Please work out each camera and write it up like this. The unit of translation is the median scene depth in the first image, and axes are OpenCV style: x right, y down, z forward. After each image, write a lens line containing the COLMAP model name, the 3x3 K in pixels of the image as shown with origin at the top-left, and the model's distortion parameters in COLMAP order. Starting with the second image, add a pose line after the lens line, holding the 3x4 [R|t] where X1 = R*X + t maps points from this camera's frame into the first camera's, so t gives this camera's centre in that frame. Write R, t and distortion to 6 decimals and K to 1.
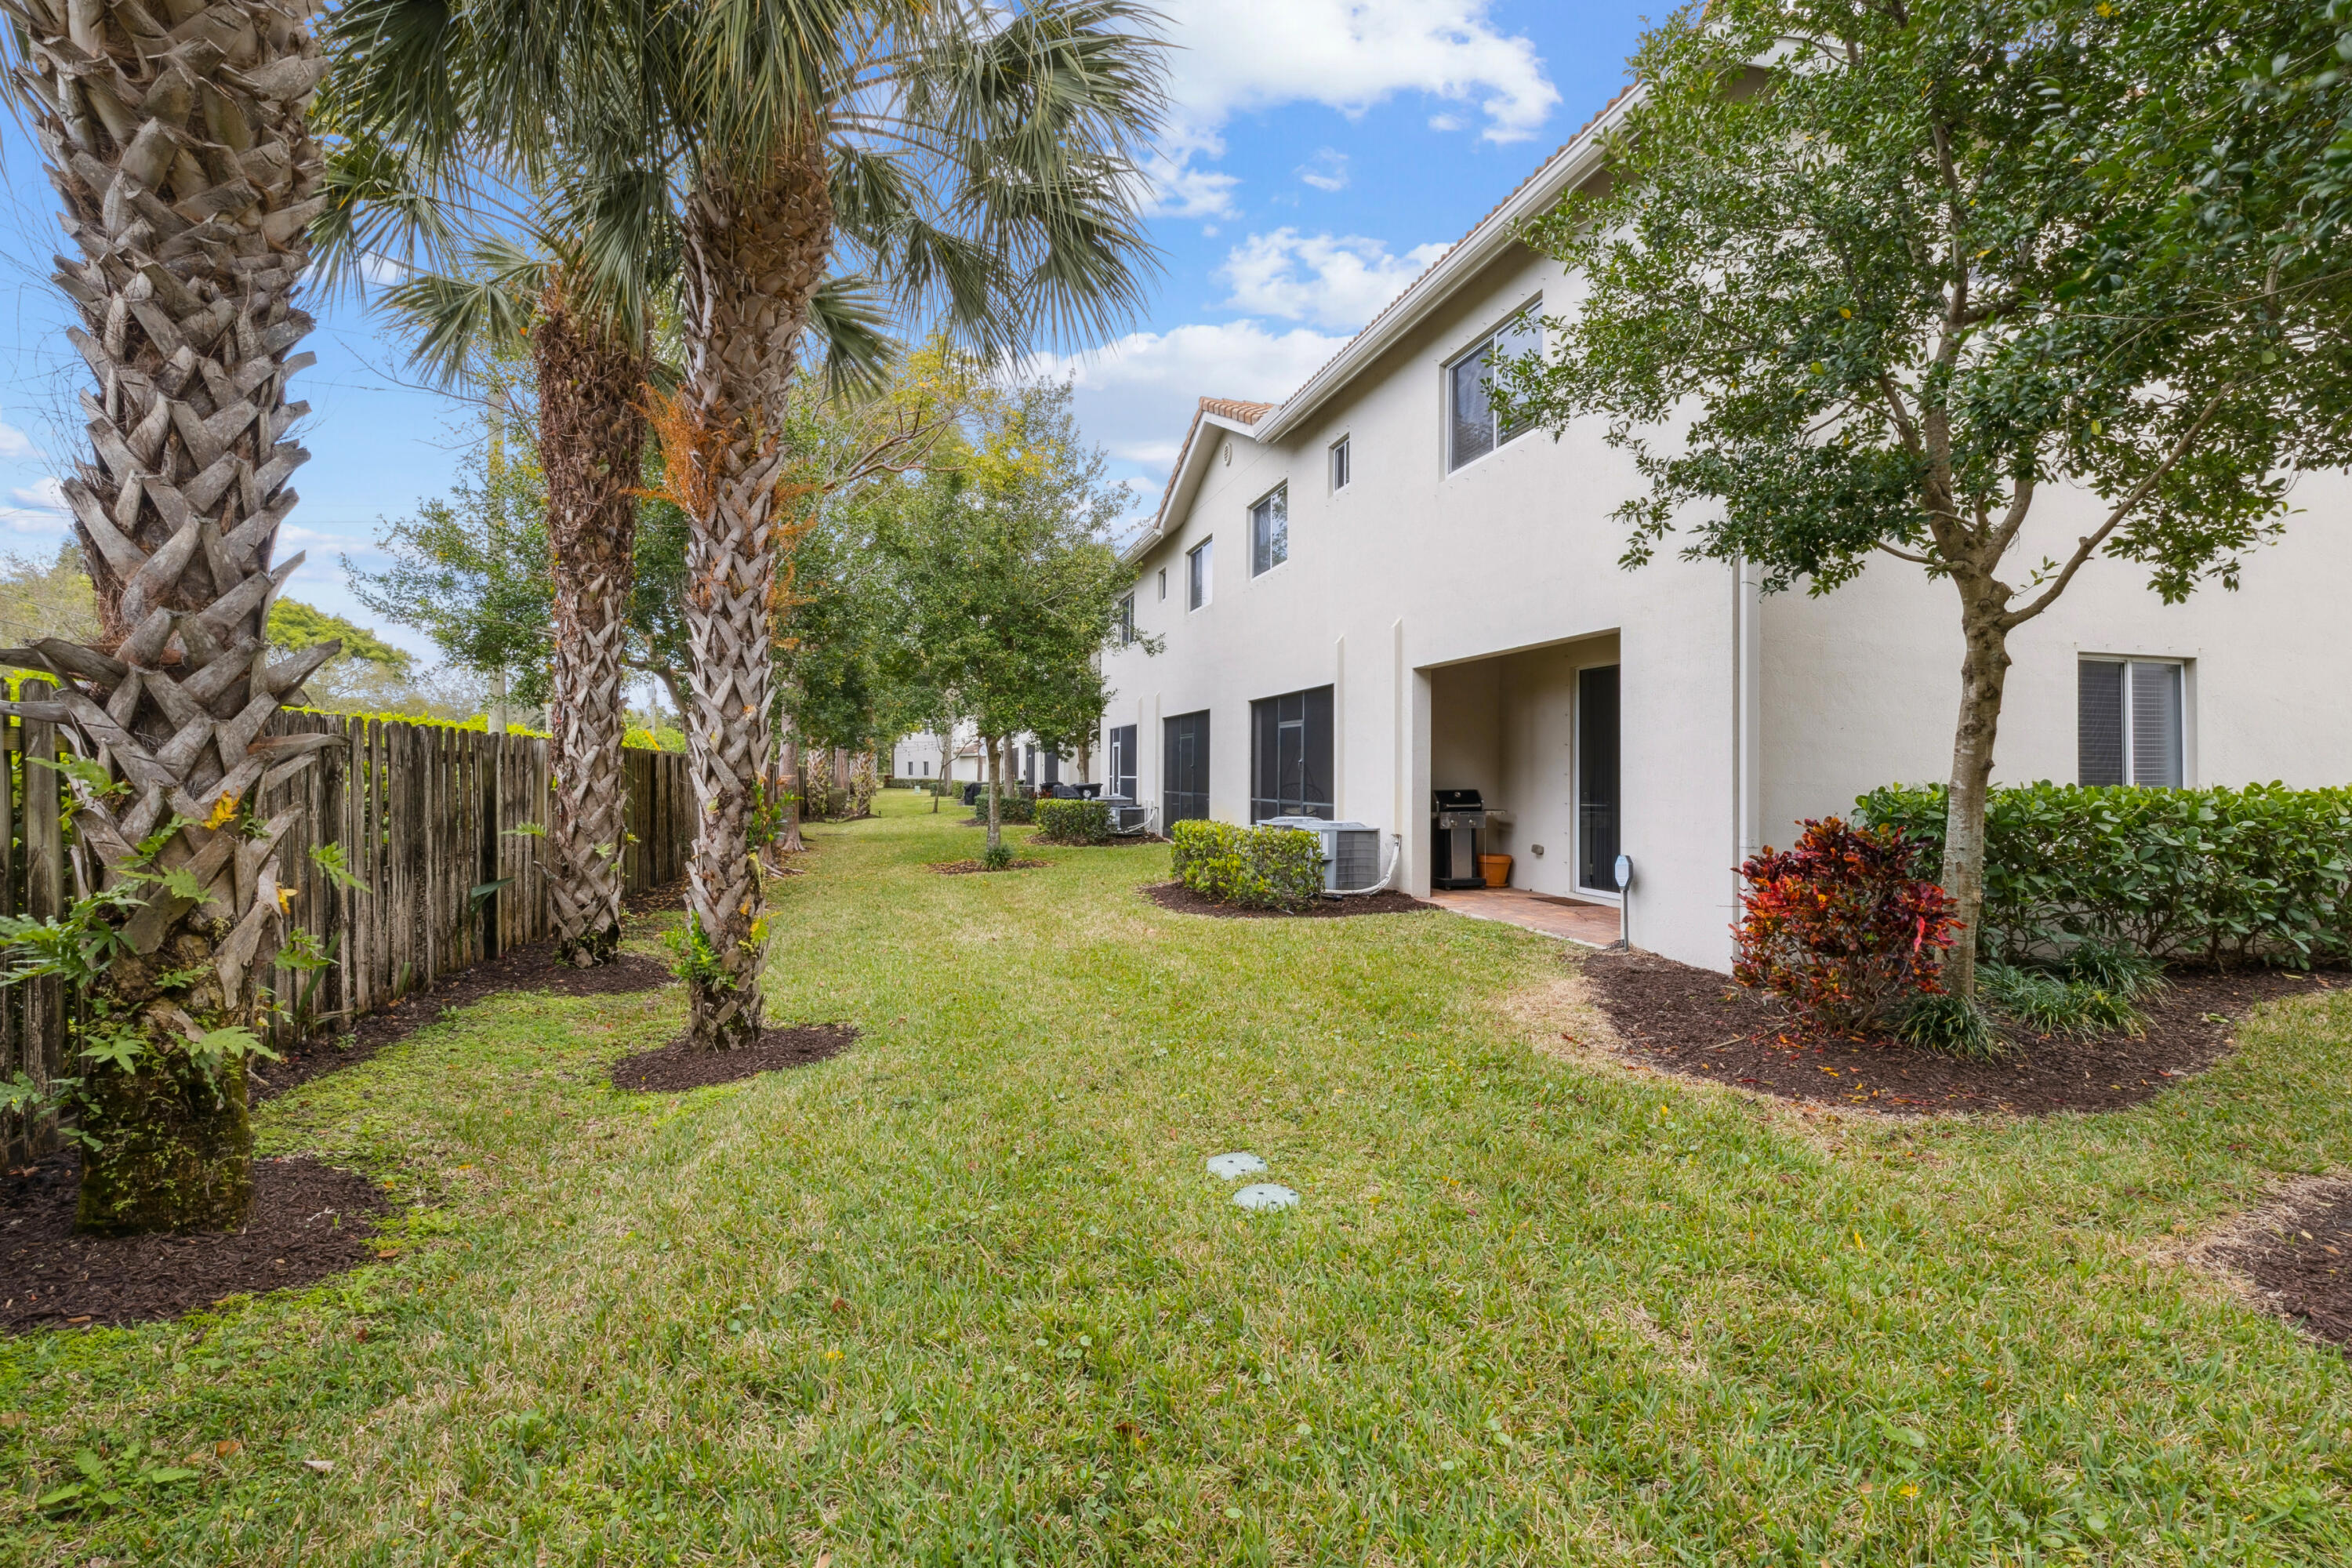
lens RADIAL K [[1075.6, 0, 1172.0], [0, 1075.6, 759.6], [0, 0, 1]] dist [0.005485, 0.000222]
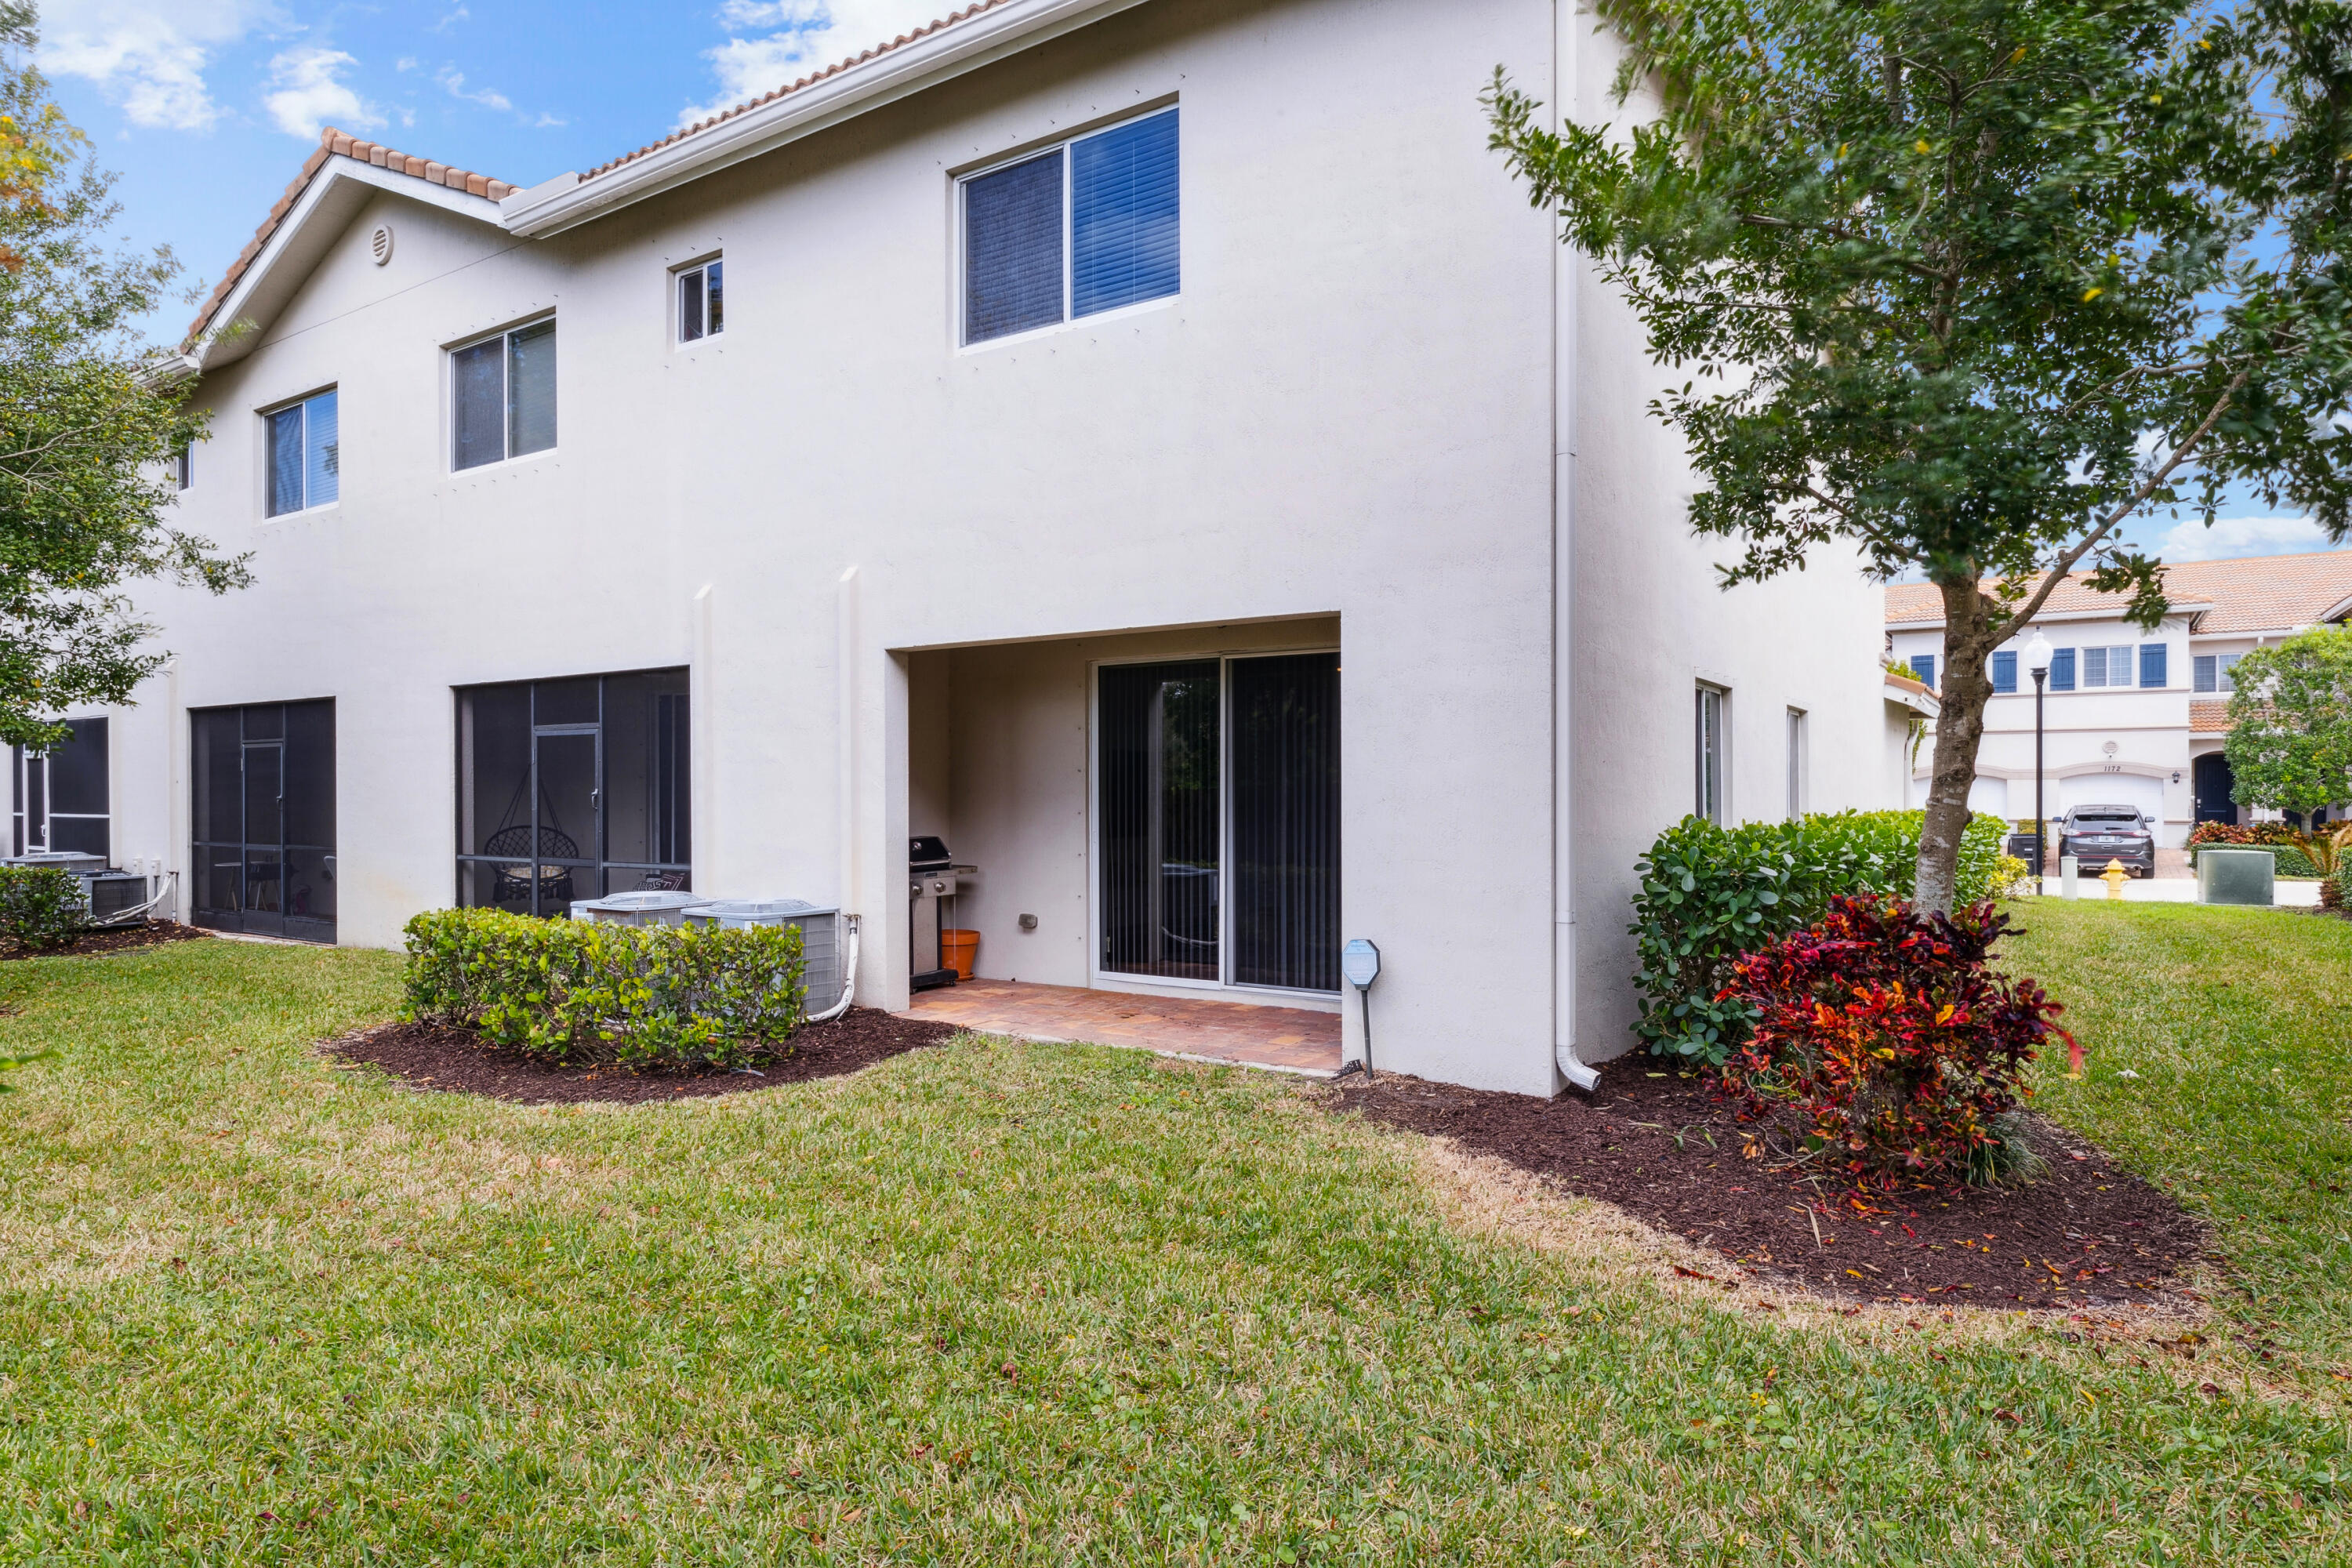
lens RADIAL K [[1347.2, 0, 1173.3], [0, 1347.2, 795.1], [0, 0, 1]] dist [0.002115, 0.004509]
pose [[0.747620, -0.012299, 0.664013, -0.123448], [0.000026, 0.999829, 0.018489, -0.010268], [-0.664126, -0.013806, 0.747493, 0.214203]]
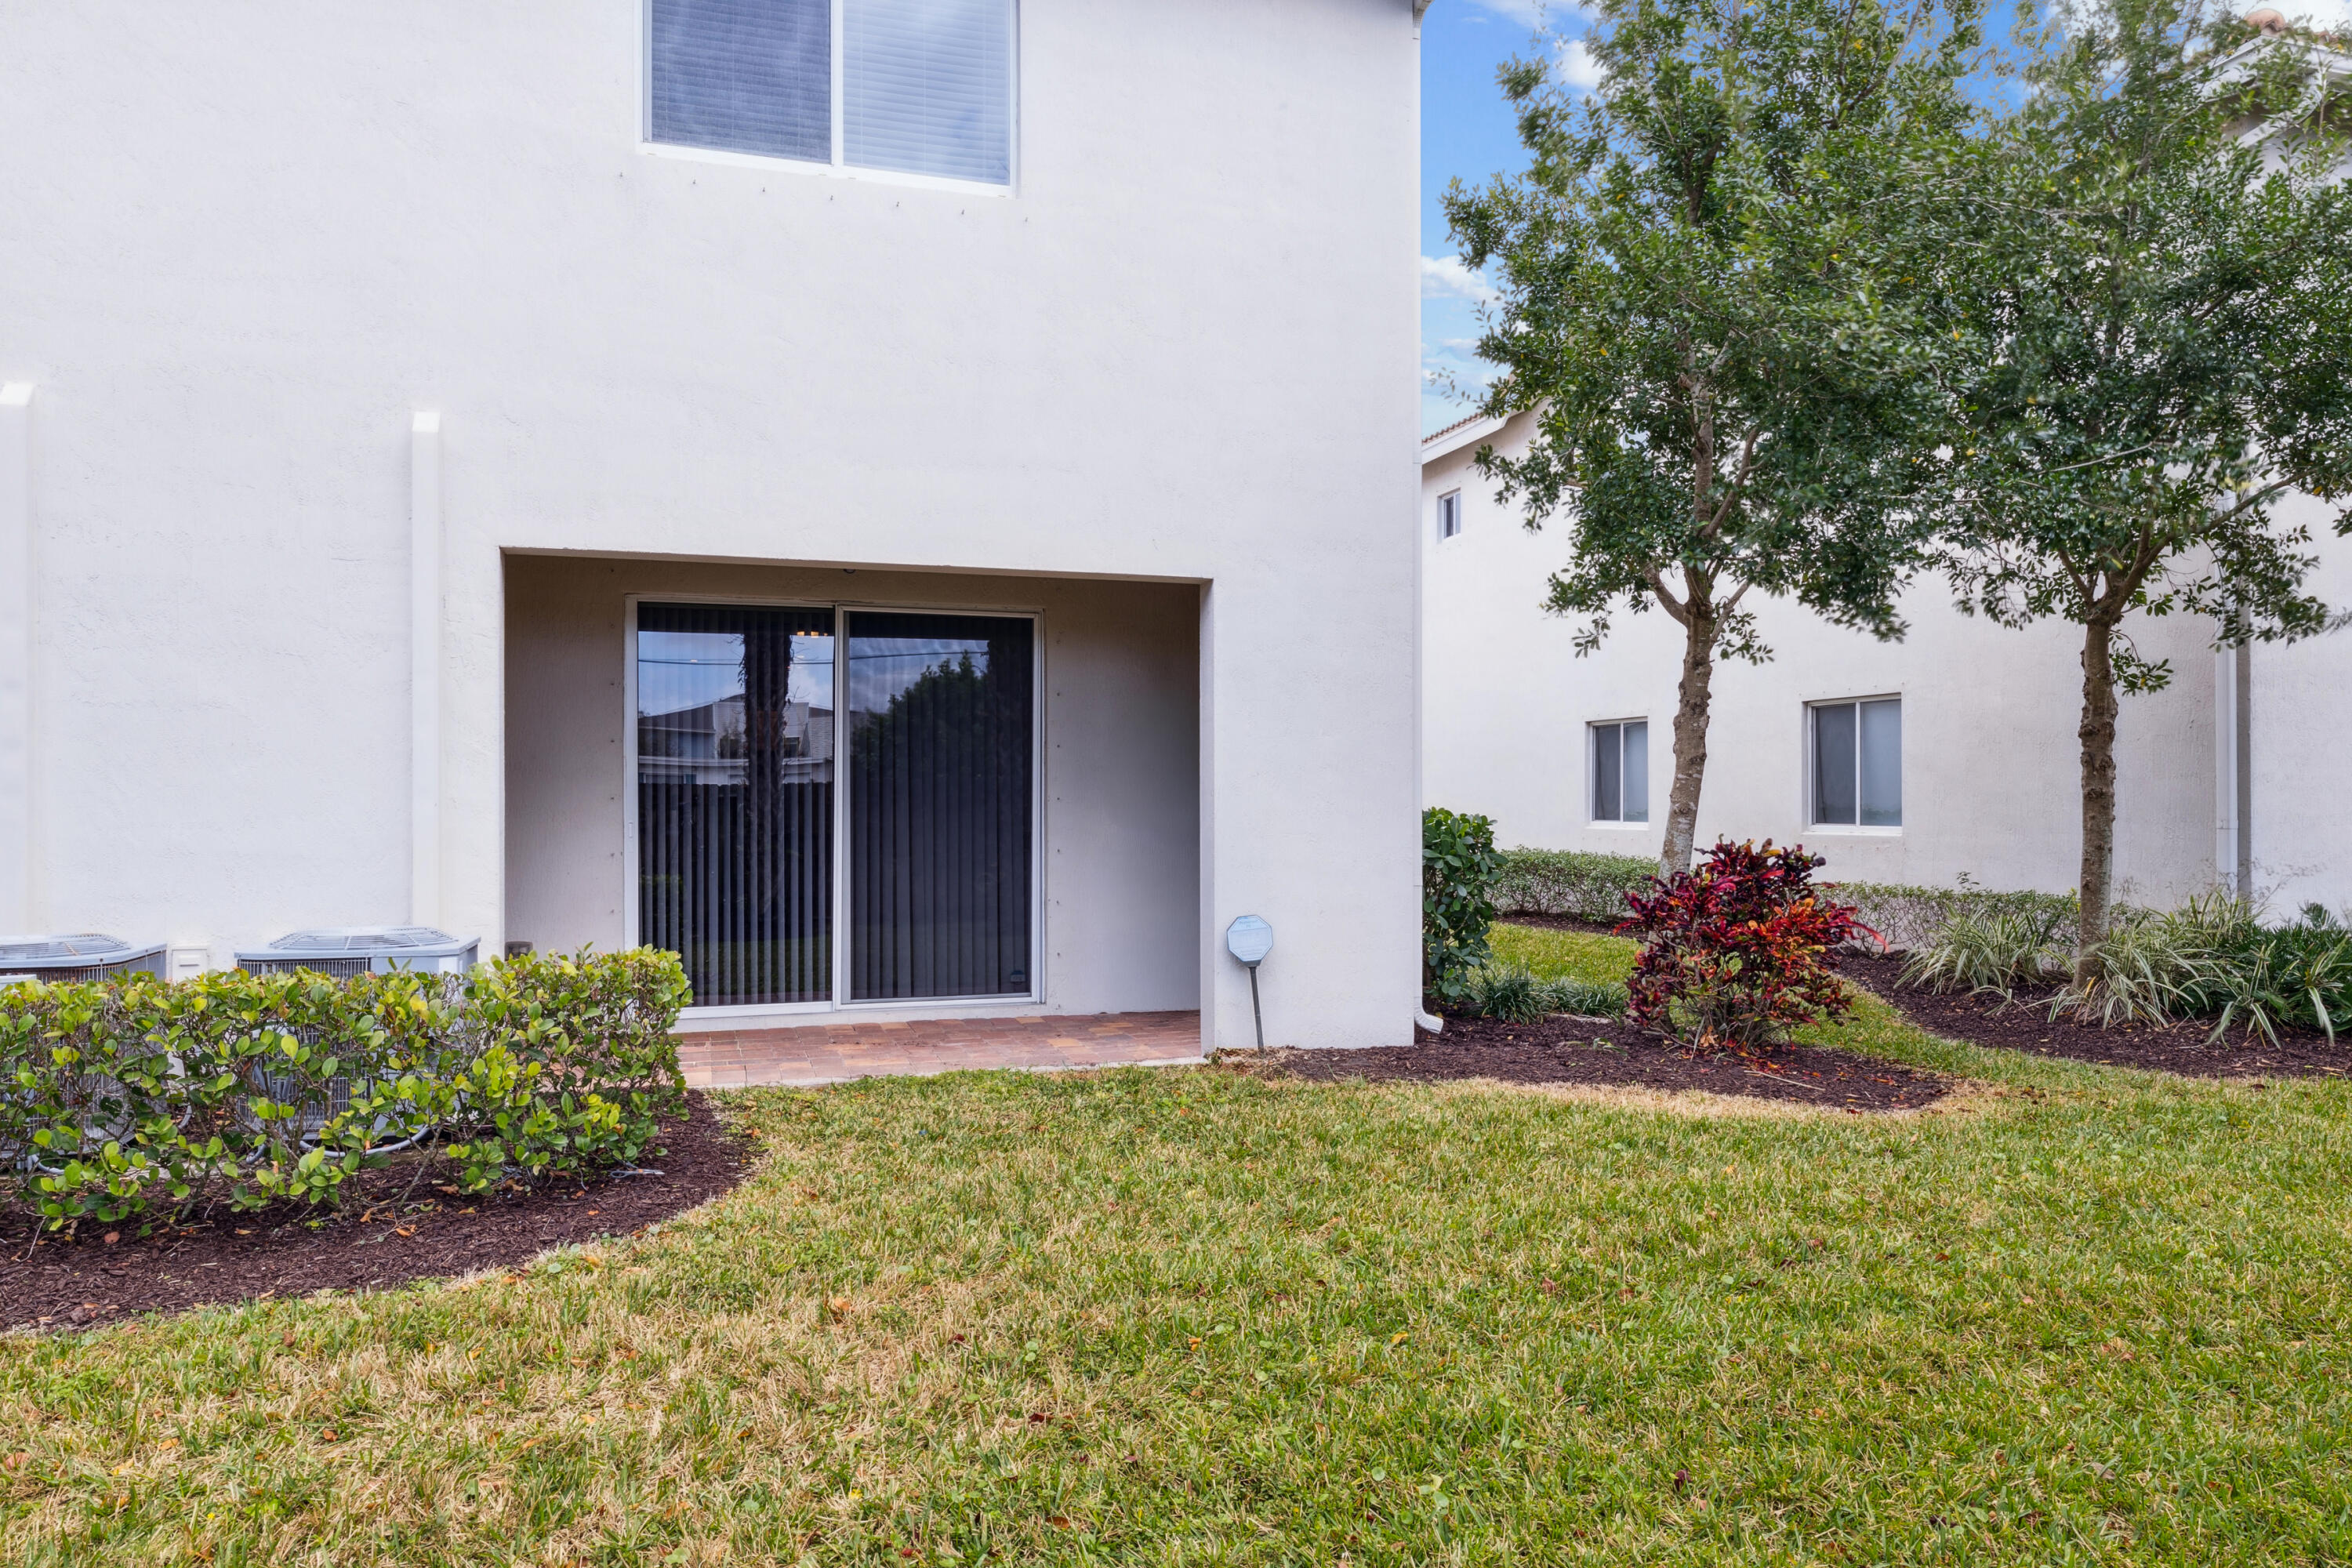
lens RADIAL K [[1544.9, 0, 1179.7], [0, 1544.9, 808.4], [0, 0, 1]] dist [0.003604, -0.001112]
pose [[-0.042044, -0.015420, 0.998997, -0.279013], [-0.014652, 0.999783, 0.014815, 0.002808], [-0.999008, -0.014015, -0.042261, 0.540725]]
